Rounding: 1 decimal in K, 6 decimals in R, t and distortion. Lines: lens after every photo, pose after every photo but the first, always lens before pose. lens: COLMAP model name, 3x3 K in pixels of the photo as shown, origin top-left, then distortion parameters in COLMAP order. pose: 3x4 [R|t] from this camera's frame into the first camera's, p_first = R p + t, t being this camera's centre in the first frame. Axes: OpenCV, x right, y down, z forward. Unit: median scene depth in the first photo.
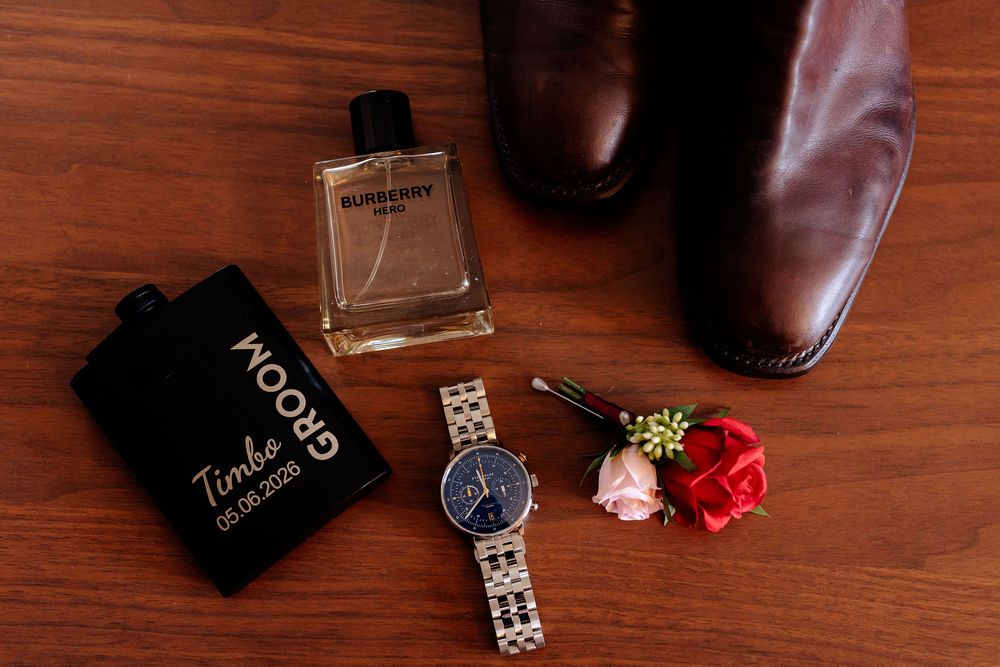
lens RADIAL K [[1535.2, 0, 533.9], [0, 1535.2, 337.0], [0, 0, 1]] dist [0.013342, -0.021466]
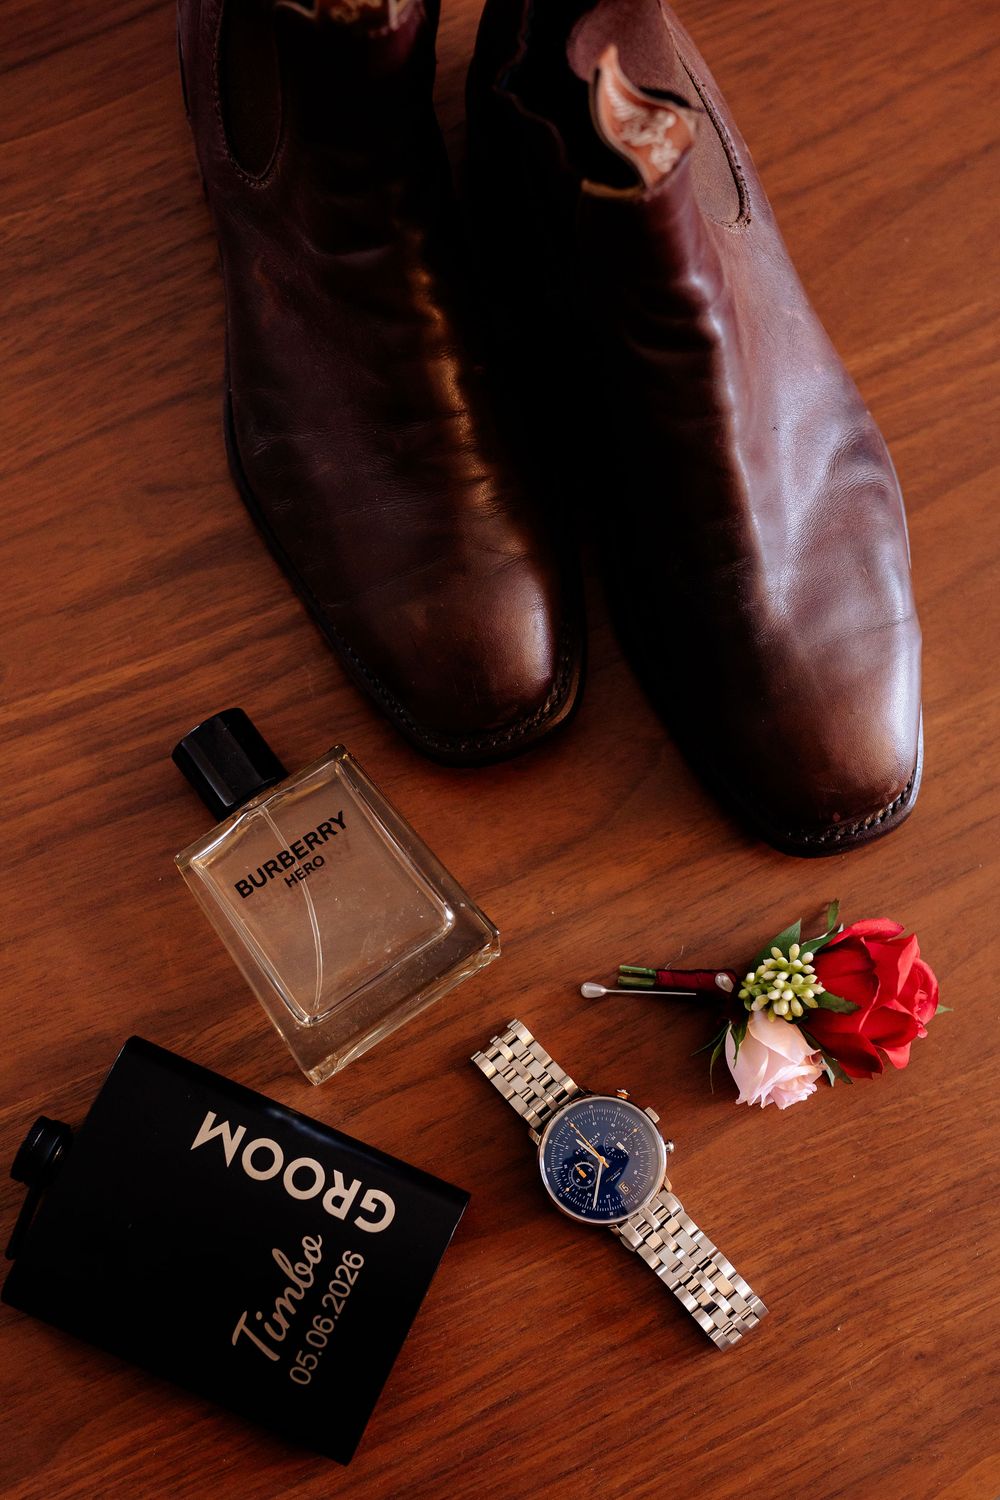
lens RADIAL K [[2302.8, 0, 484.9], [0, 2302.8, 743.5], [0, 0, 1]] dist [0.013342, -0.021466]
pose [[0.887360, -0.443760, 0.125177, -0.127992], [0.439806, 0.896142, 0.059162, -0.162823], [-0.138431, 0.002556, 0.990369, -0.065513]]
